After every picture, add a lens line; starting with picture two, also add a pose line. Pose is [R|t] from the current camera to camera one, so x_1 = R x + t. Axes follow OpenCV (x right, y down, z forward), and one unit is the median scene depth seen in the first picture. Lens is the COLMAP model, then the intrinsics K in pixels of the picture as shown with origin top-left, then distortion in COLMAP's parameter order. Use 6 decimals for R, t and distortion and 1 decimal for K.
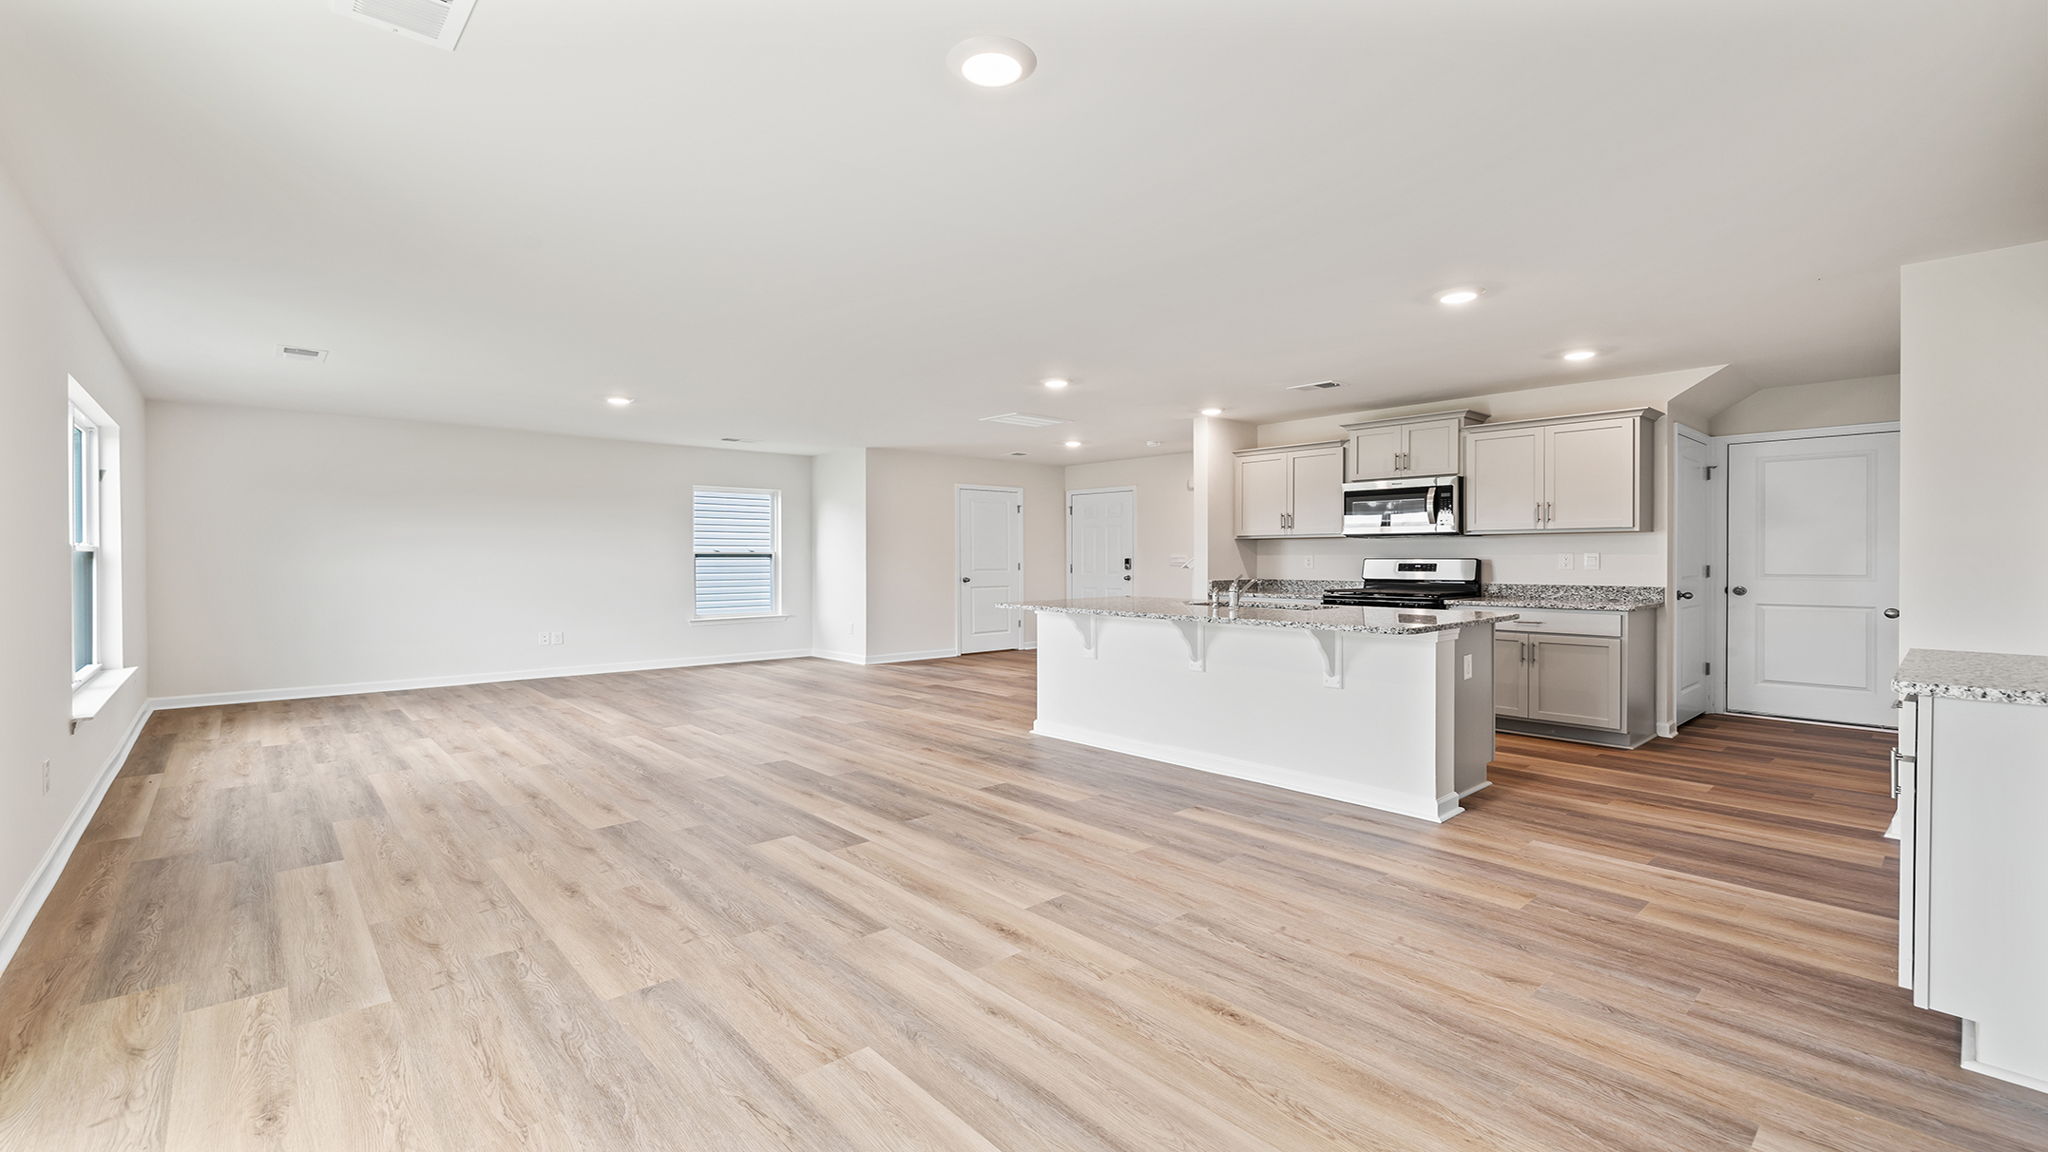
lens RADIAL K [[869.3, 0, 1008.7], [0, 869.3, 563.5], [0, 0, 1]] dist [0.000435, 0.000248]
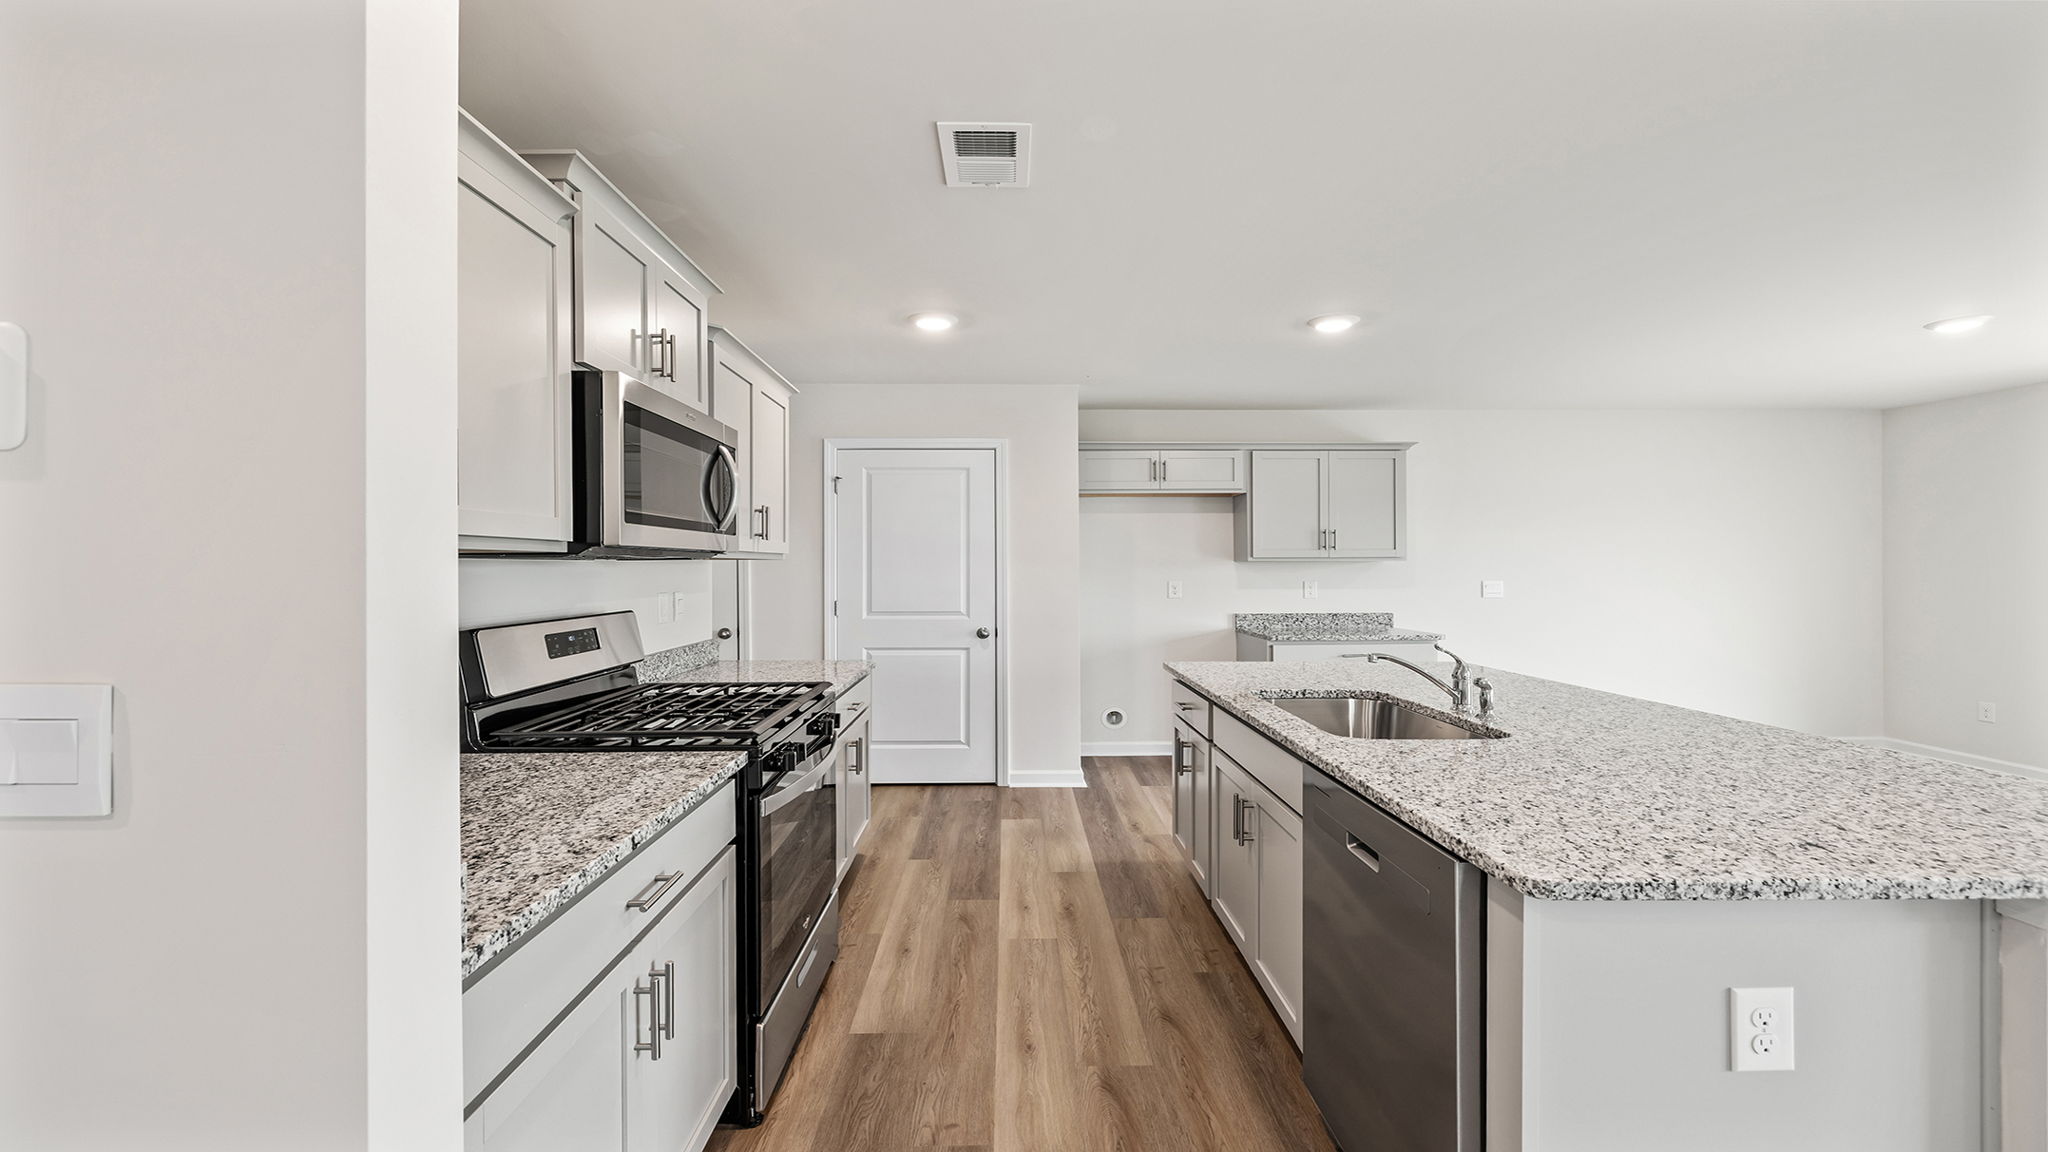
lens RADIAL K [[869.3, 0, 1018.9], [0, 869.3, 562.3], [0, 0, 1]] dist [0.000435, 0.000248]
pose [[-0.760490, 0.006754, 0.649315, 0.108603], [0.008247, 0.999966, -0.000742, -0.031365], [-0.649298, 0.004791, -0.760519, 1.349276]]
